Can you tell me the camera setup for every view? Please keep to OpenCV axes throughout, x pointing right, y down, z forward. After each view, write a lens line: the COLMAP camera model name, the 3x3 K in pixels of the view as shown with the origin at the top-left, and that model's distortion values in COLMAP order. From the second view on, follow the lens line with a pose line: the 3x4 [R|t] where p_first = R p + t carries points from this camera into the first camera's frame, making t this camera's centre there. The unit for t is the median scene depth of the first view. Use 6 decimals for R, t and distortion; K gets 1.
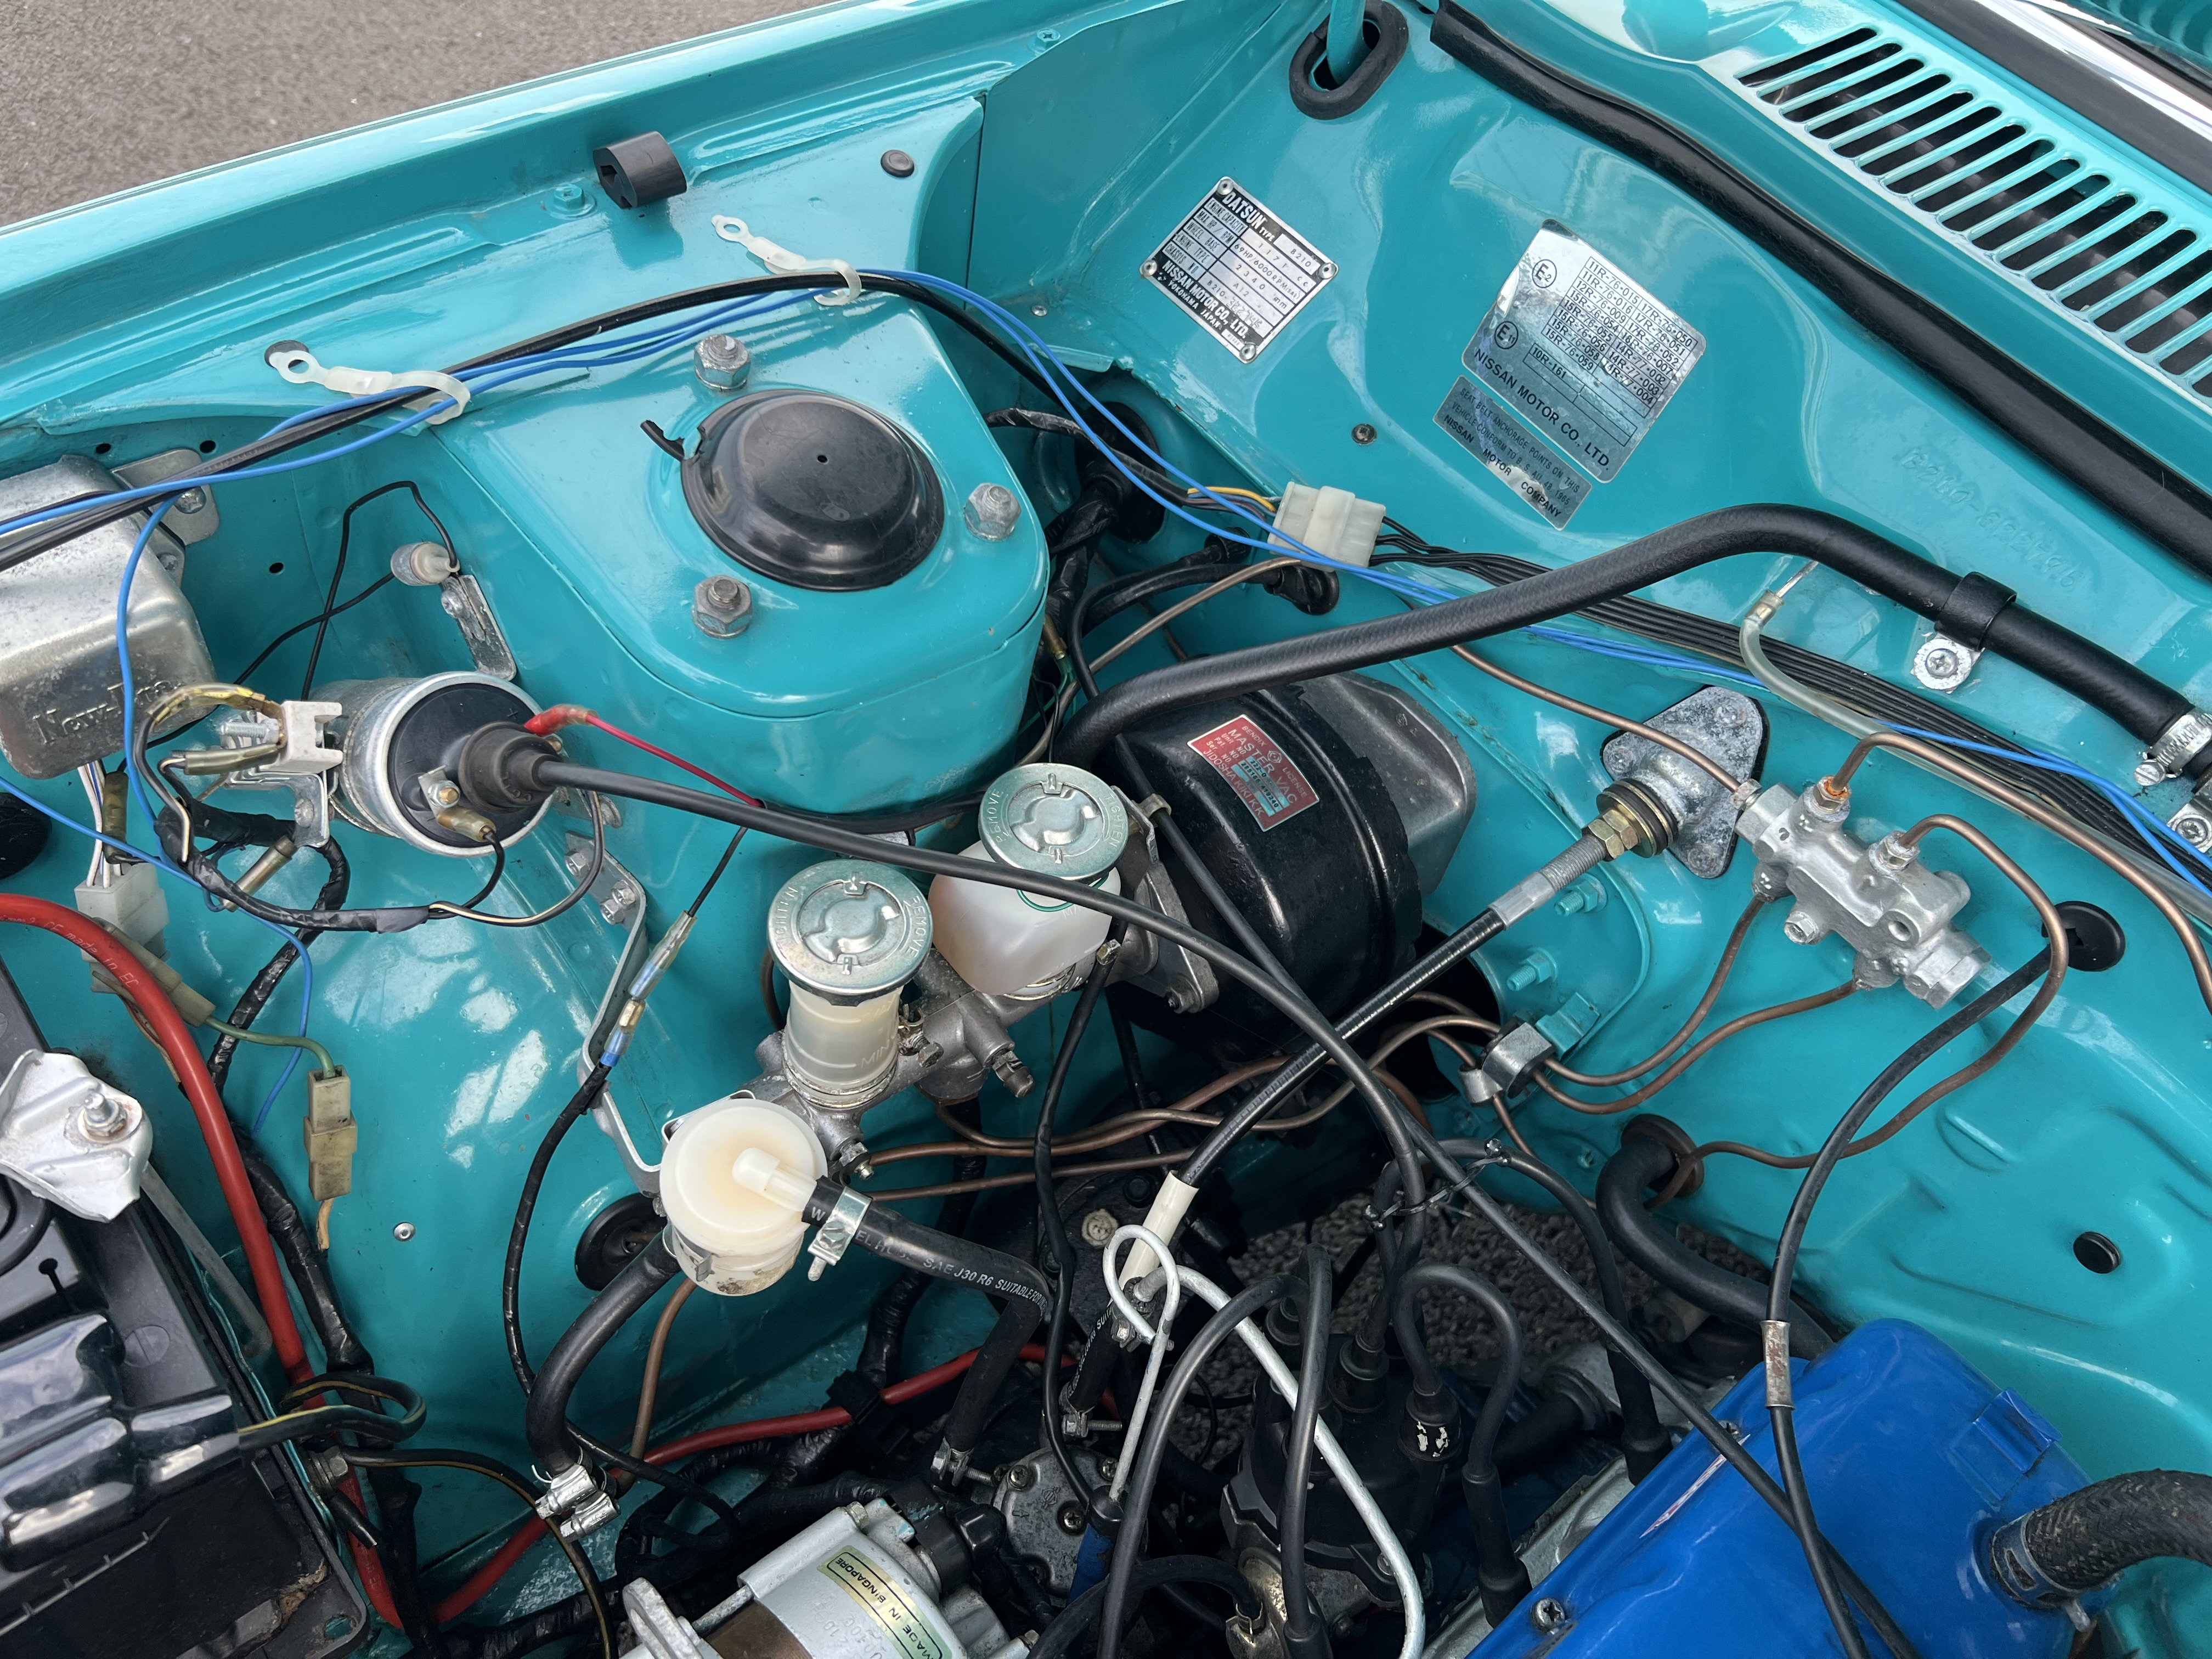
lens RADIAL K [[1664.9, 0, 1106.0], [0, 1664.9, 829.5], [0, 0, 1]] dist [0.025490, -0.026577]
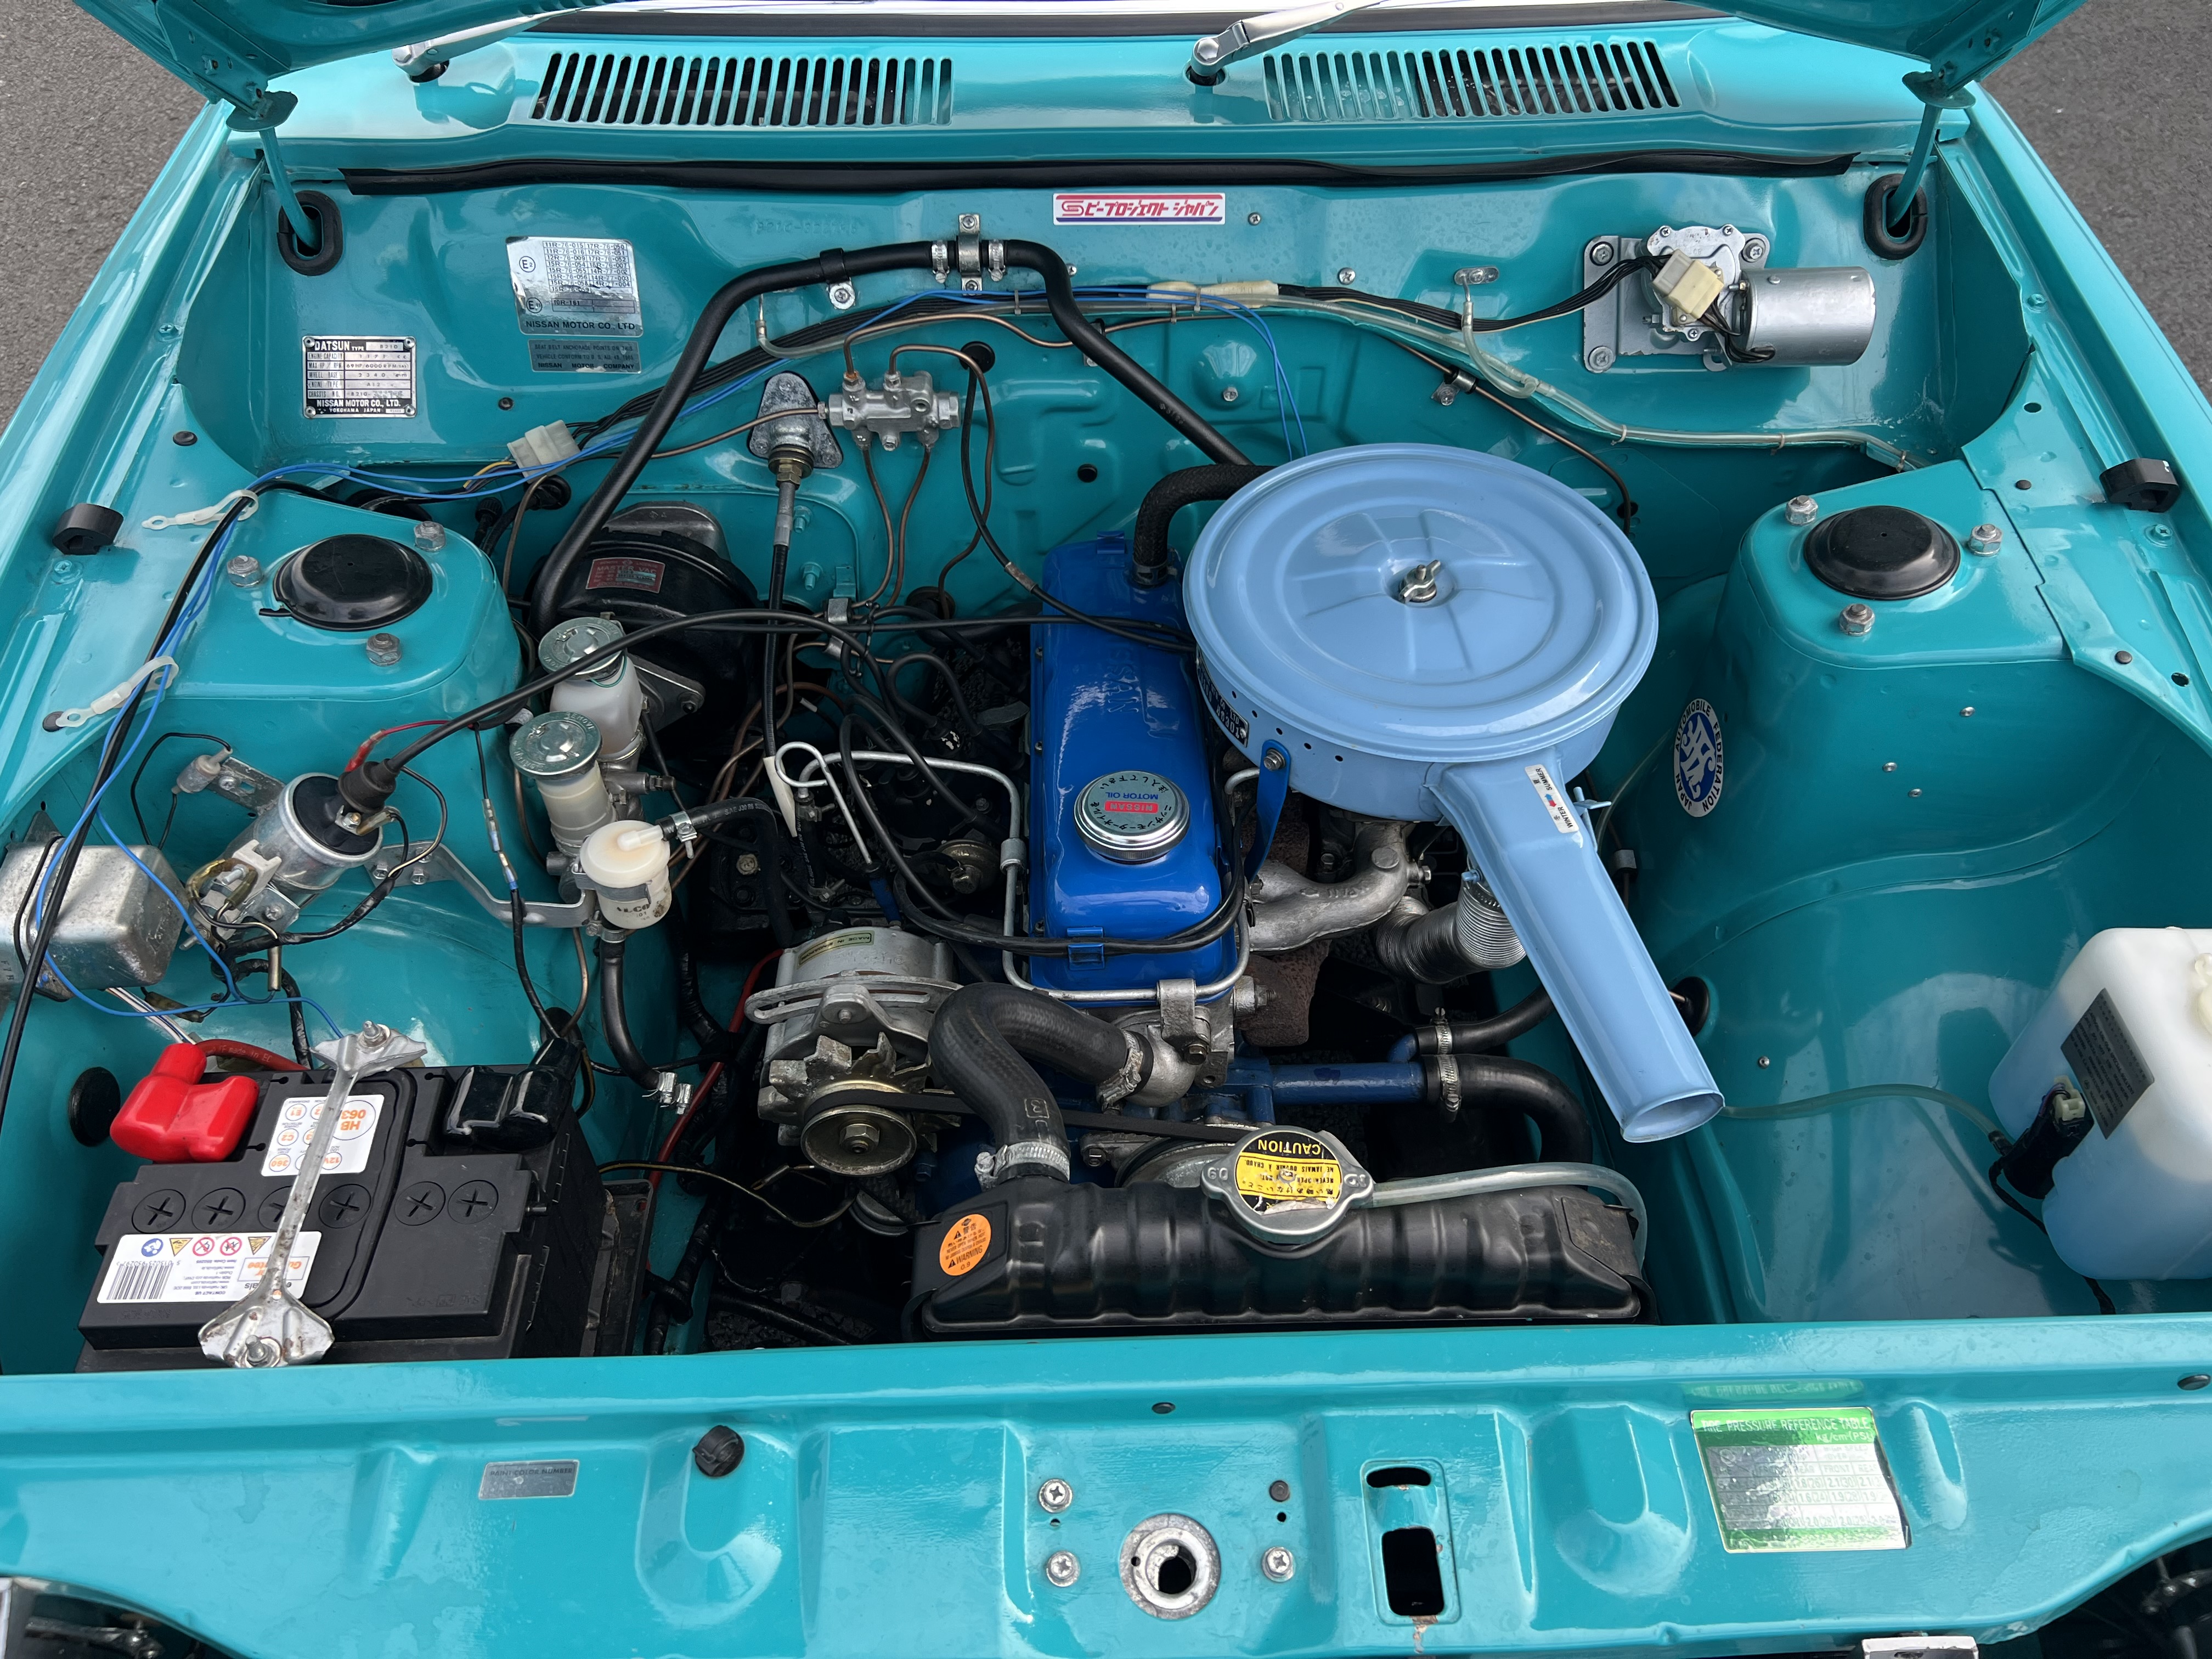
lens RADIAL K [[1664.9, 0, 1106.0], [0, 1664.9, 829.5], [0, 0, 1]] dist [0.025490, -0.026577]
pose [[0.597403, -0.701170, 0.389192, -0.525885], [0.681508, 0.699684, 0.214450, 0.131204], [-0.422677, 0.137124, 0.895846, -0.824327]]
